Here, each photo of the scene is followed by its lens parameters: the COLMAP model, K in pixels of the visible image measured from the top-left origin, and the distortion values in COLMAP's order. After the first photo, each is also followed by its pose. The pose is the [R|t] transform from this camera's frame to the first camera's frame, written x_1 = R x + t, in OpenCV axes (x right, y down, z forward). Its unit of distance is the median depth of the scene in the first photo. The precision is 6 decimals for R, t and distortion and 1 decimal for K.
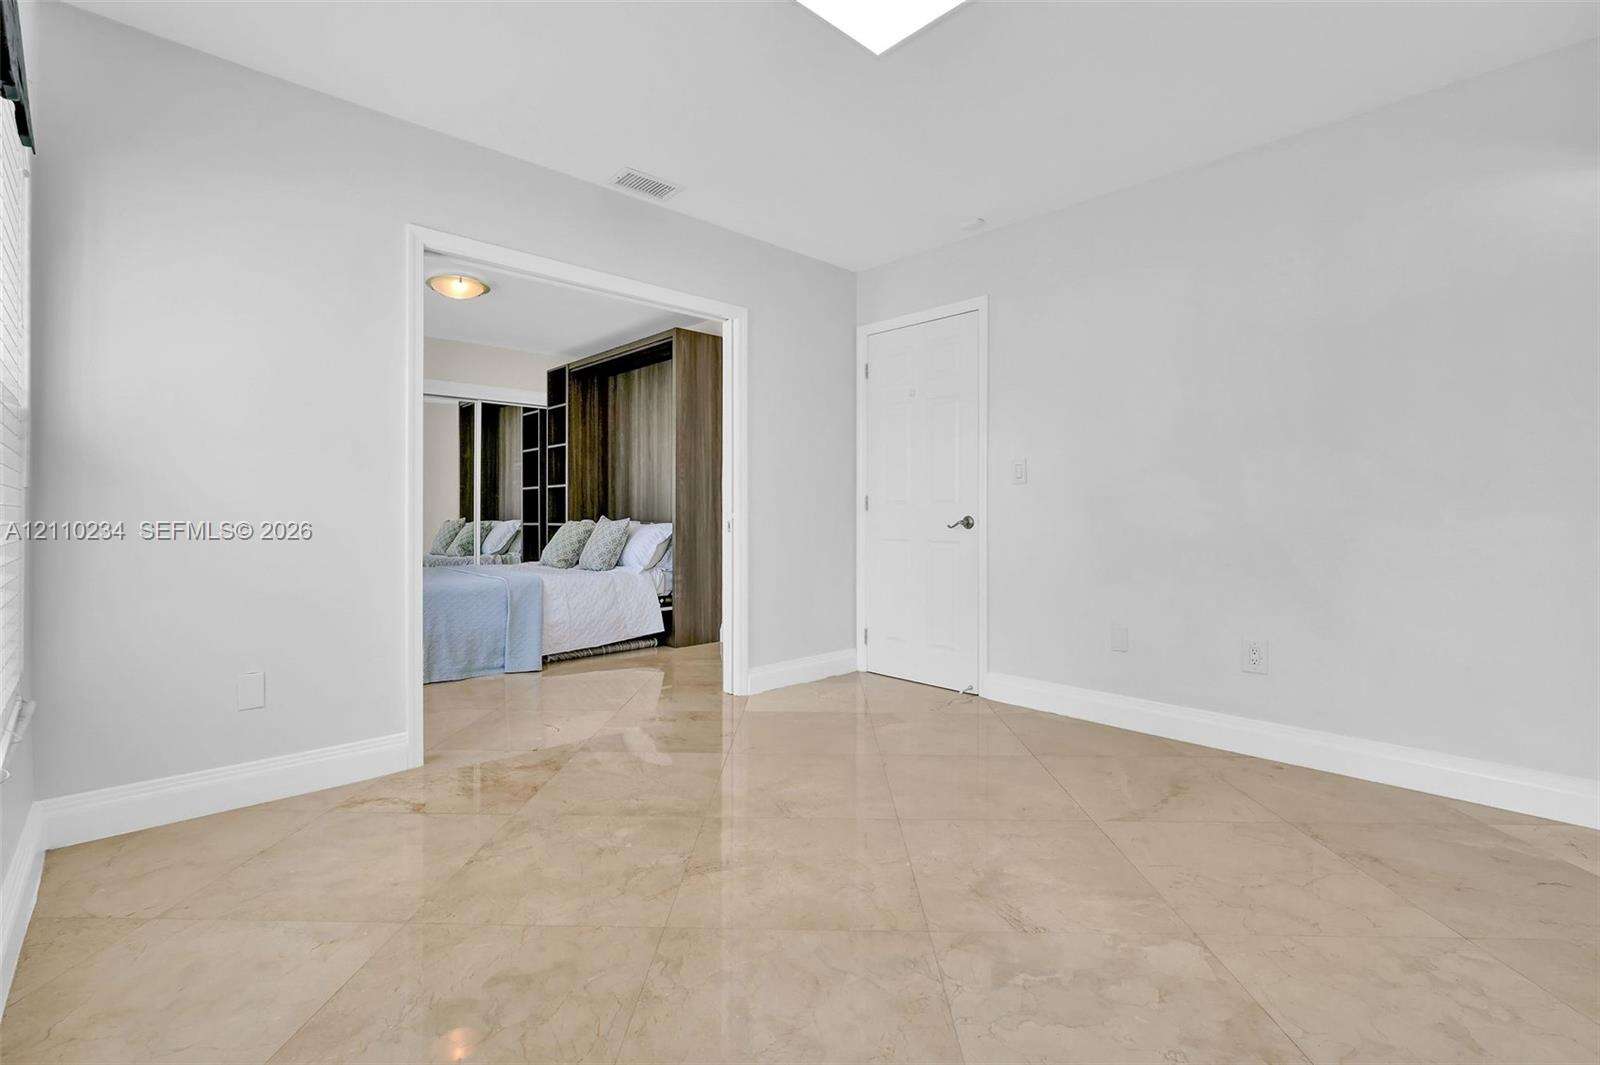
lens RADIAL K [[731.3, 0, 803.5], [0, 731.3, 525.2], [0, 0, 1]] dist [0.001365, 0.000653]
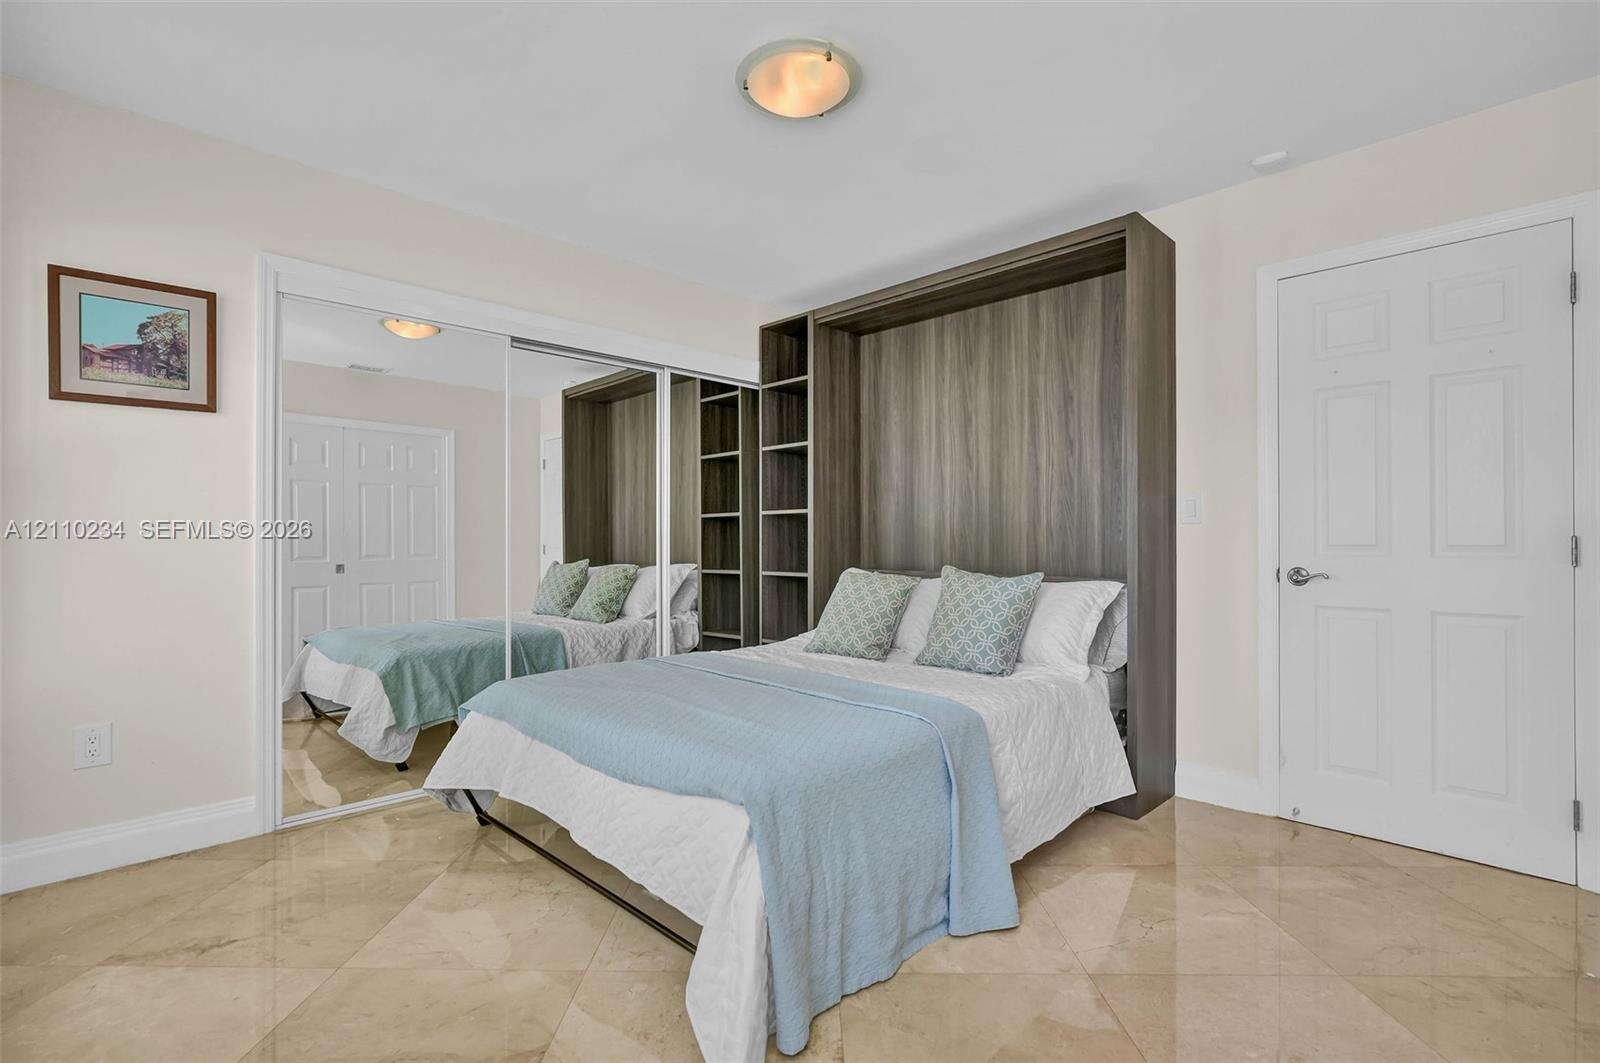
lens RADIAL K [[757.0, 0, 796.7], [0, 757.0, 539.2], [0, 0, 1]] dist [-0.000500, 0.000017]
pose [[0.999103, 0.011114, 0.040853, -0.357540], [-0.009434, 0.999111, -0.041083, -0.006299], [-0.041273, 0.040661, 0.998320, 0.385215]]
